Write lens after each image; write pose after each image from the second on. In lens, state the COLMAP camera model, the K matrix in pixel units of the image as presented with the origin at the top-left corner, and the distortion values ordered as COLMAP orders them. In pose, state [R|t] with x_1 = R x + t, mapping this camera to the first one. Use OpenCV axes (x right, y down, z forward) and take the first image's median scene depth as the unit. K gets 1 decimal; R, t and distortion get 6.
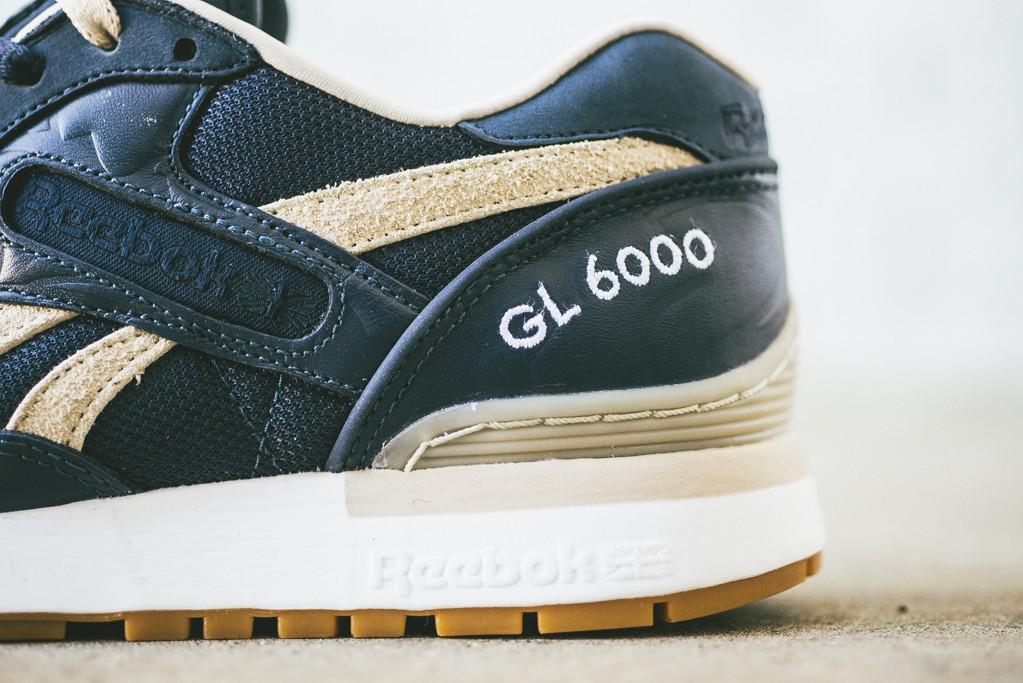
lens RADIAL K [[2248.5, 0, 511.9], [0, 2248.5, 337.4], [0, 0, 1]] dist [0.058968, 0.000000]
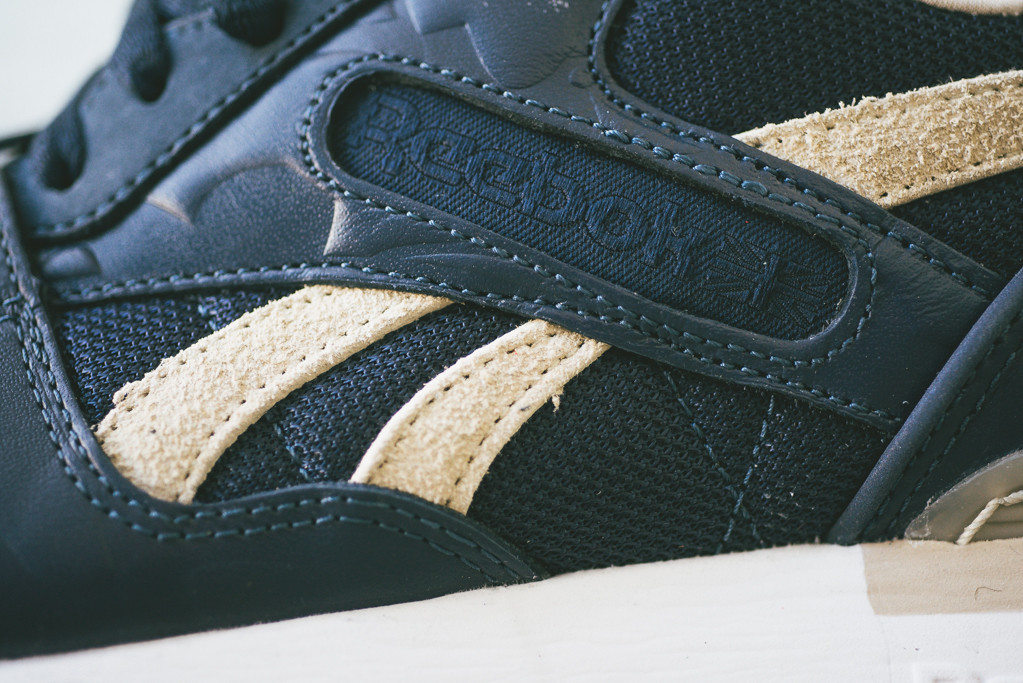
lens RADIAL K [[2248.5, 0, 508.5], [0, 2248.5, 343.2], [0, 0, 1]] dist [0.058968, 0.000000]
pose [[0.998341, -0.001474, 0.057554, -0.215294], [0.001533, 0.999998, -0.000975, 0.002158], [-0.057553, 0.001061, 0.998342, 0.358284]]
